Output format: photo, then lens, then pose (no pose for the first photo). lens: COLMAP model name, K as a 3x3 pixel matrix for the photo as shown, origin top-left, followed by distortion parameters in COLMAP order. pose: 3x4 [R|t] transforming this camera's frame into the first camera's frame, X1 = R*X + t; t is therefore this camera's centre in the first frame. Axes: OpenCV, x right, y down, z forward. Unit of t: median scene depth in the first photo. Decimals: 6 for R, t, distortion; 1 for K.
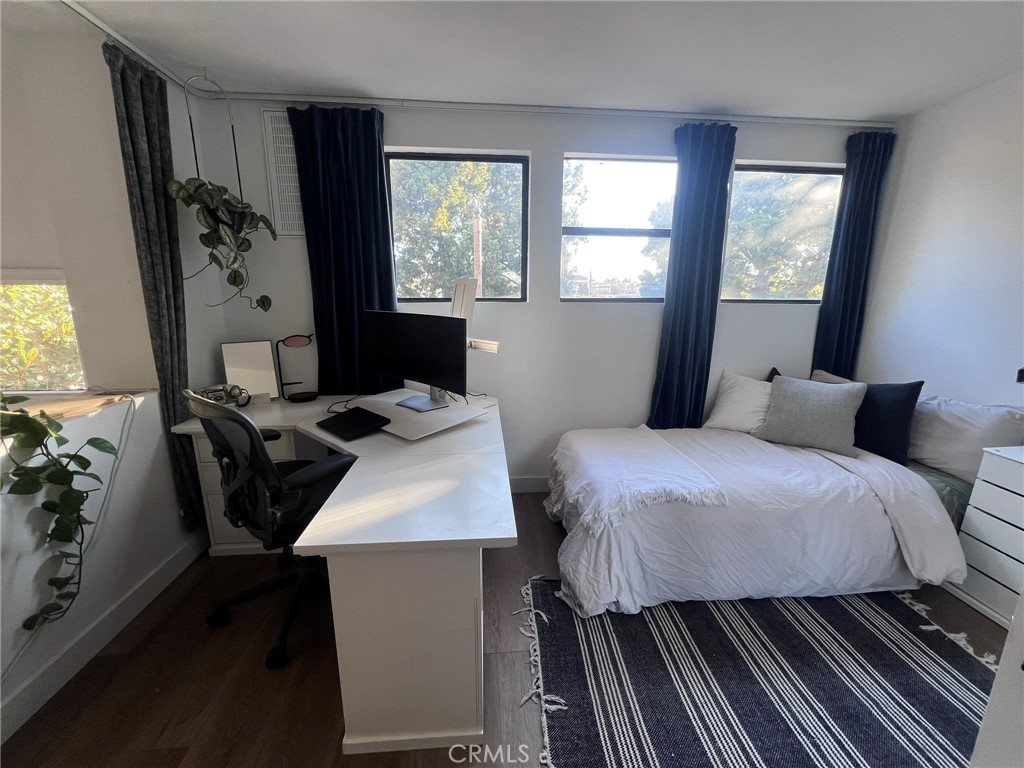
lens RADIAL K [[408.7, 0, 517.1], [0, 408.7, 380.1], [0, 0, 1]] dist [0.000315, 0.000448]
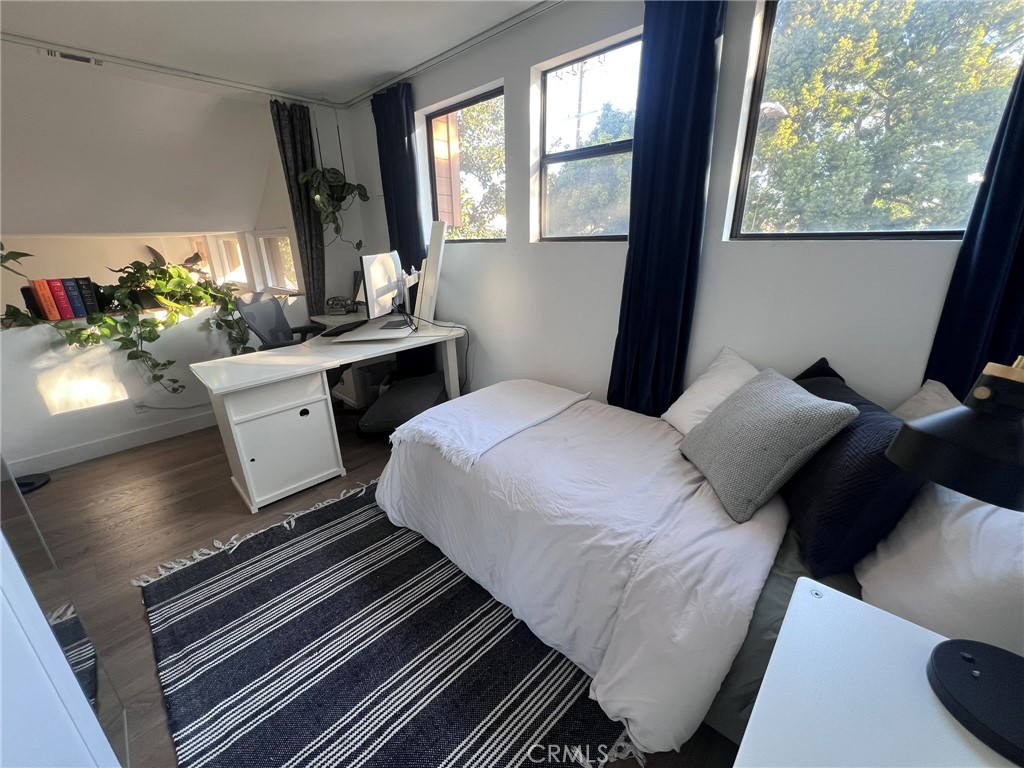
lens RADIAL K [[408.7, 0, 511.5], [0, 408.7, 381.1], [0, 0, 1]] dist [0.000315, 0.000448]
pose [[0.656286, 0.233896, -0.717343, 0.961954], [-0.134883, 0.971792, 0.193460, -0.065913], [0.742358, -0.030208, 0.669322, 0.382575]]
